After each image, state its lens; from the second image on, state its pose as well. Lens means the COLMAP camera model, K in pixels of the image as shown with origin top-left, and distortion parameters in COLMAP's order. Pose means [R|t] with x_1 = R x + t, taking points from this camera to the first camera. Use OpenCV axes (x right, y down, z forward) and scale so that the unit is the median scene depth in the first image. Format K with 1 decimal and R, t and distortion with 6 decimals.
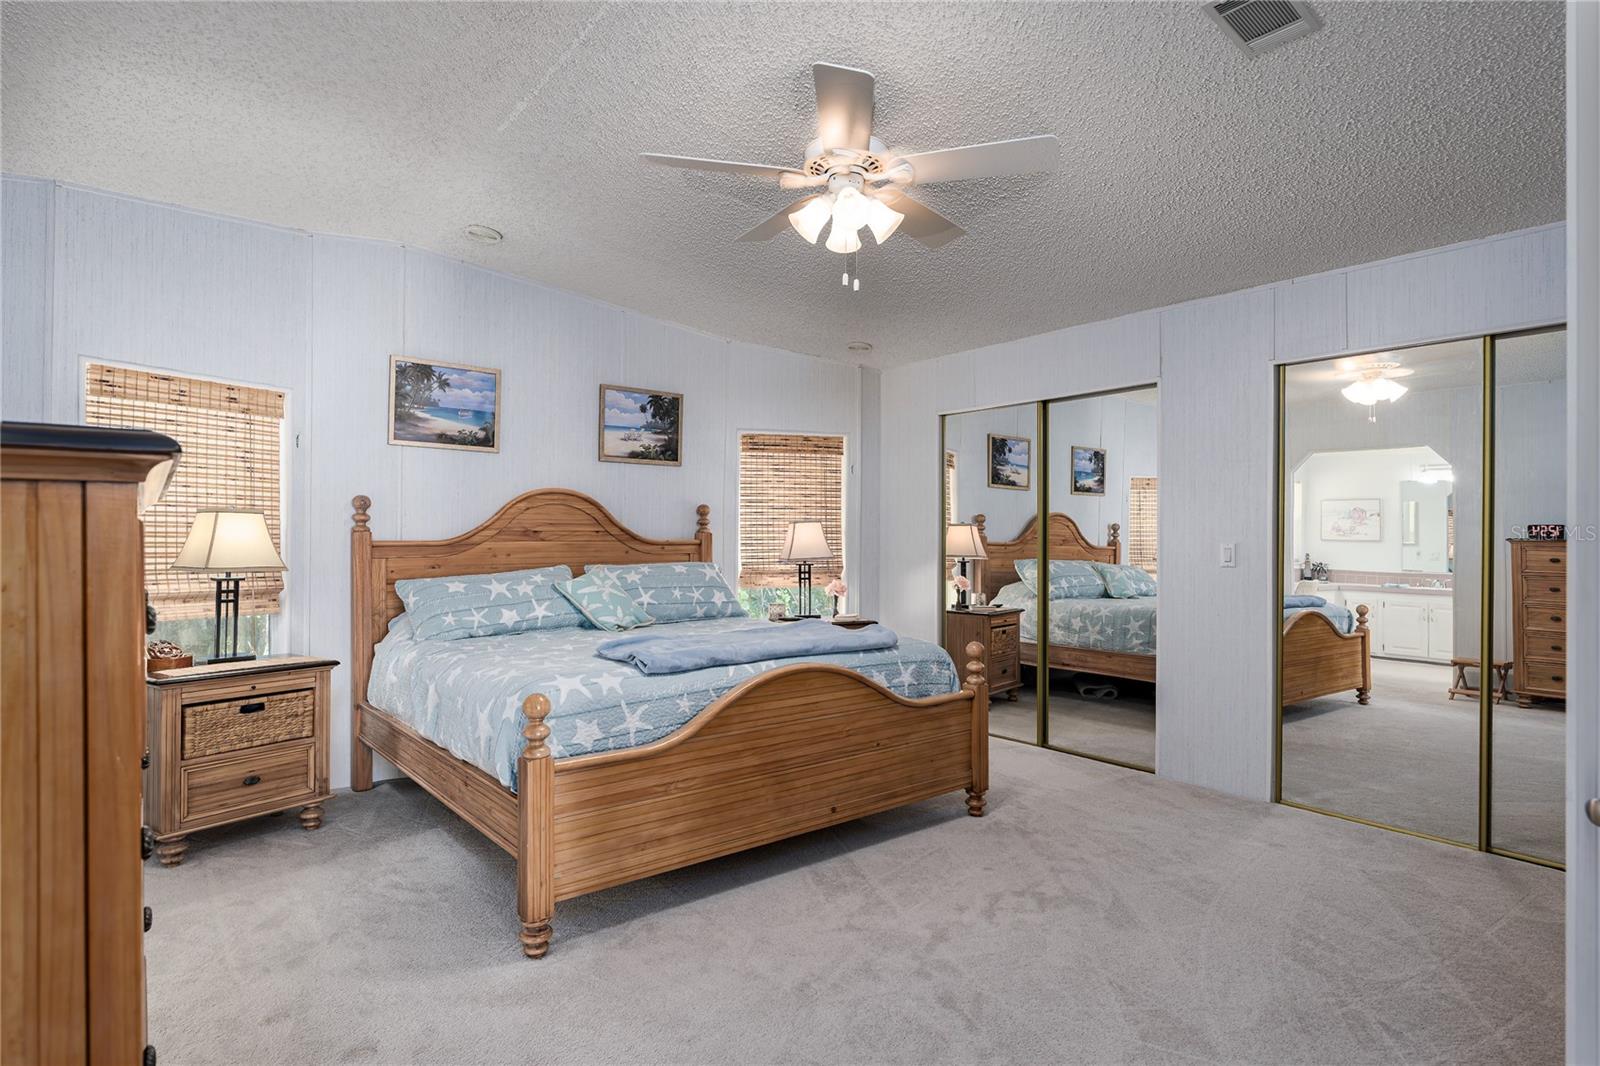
lens RADIAL K [[815.4, 0, 803.8], [0, 815.4, 531.3], [0, 0, 1]] dist [-0.001030, 0.001767]
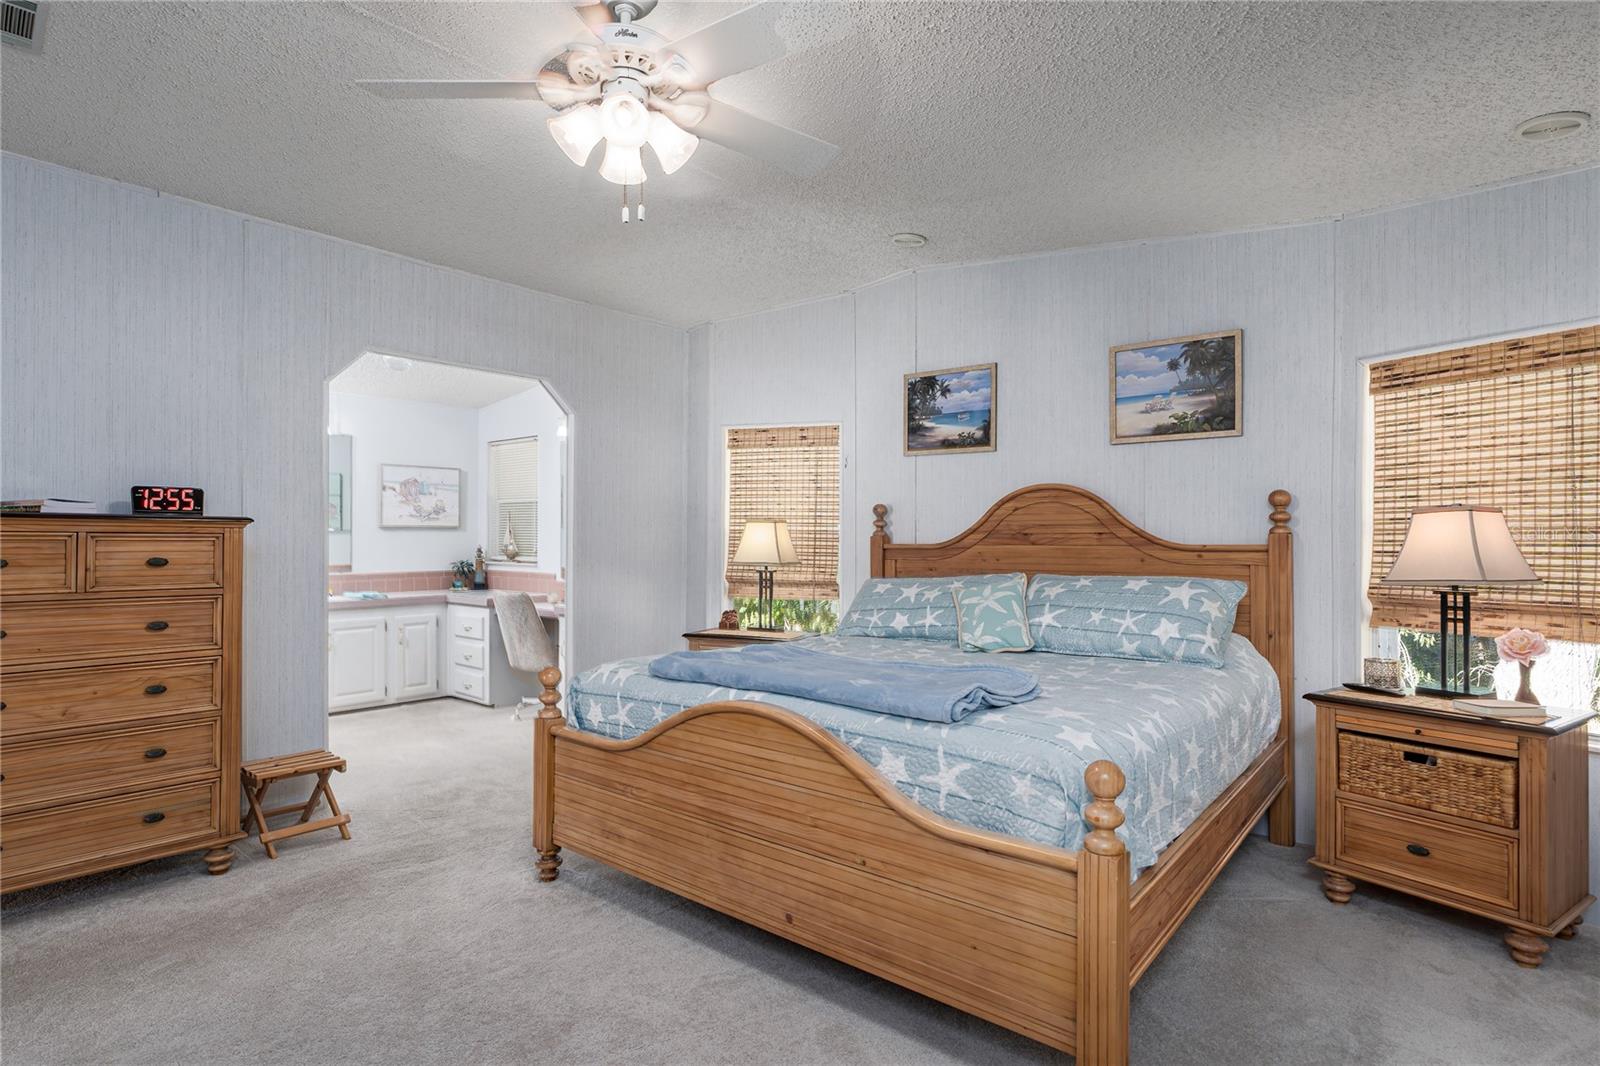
lens RADIAL K [[815.4, 0, 790.4], [0, 815.4, 539.3], [0, 0, 1]] dist [-0.001030, 0.001767]
pose [[0.218201, -0.005494, -0.975888, 0.500497], [0.001948, 0.999985, -0.005194, 0.009798], [0.975902, -0.000768, 0.218208, 0.579152]]
